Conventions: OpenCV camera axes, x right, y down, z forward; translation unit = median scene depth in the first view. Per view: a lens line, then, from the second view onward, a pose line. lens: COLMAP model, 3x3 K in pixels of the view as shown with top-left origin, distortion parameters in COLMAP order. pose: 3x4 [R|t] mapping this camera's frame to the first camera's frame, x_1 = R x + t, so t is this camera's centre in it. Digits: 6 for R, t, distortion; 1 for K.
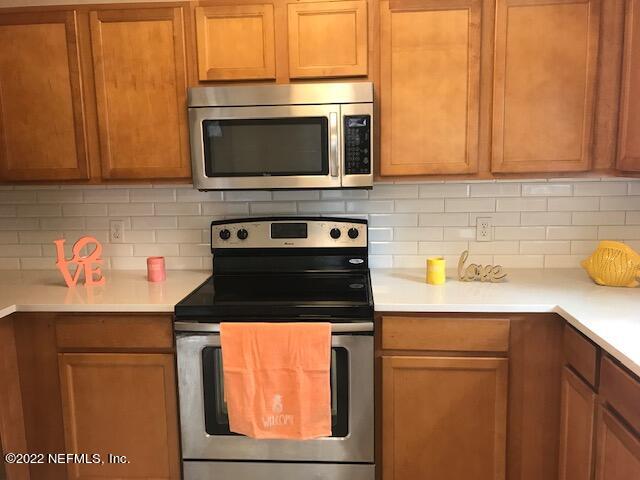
lens RADIAL K [[513.8, 0, 320.0], [0, 513.8, 240.0], [0, 0, 1]] dist [0.026542, -0.008448]
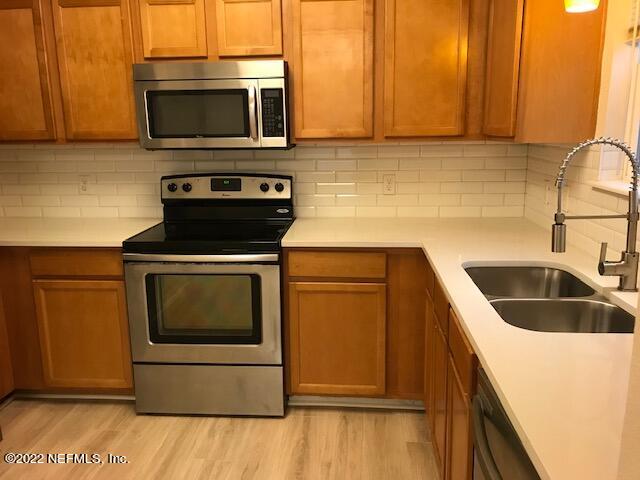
lens RADIAL K [[513.8, 0, 320.0], [0, 513.8, 240.0], [0, 0, 1]] dist [0.026542, -0.008448]
pose [[0.999981, 0.005688, -0.002356, 0.183475], [-0.005538, 0.998227, 0.059269, 0.043180], [0.002689, -0.059255, 0.998239, -0.232498]]
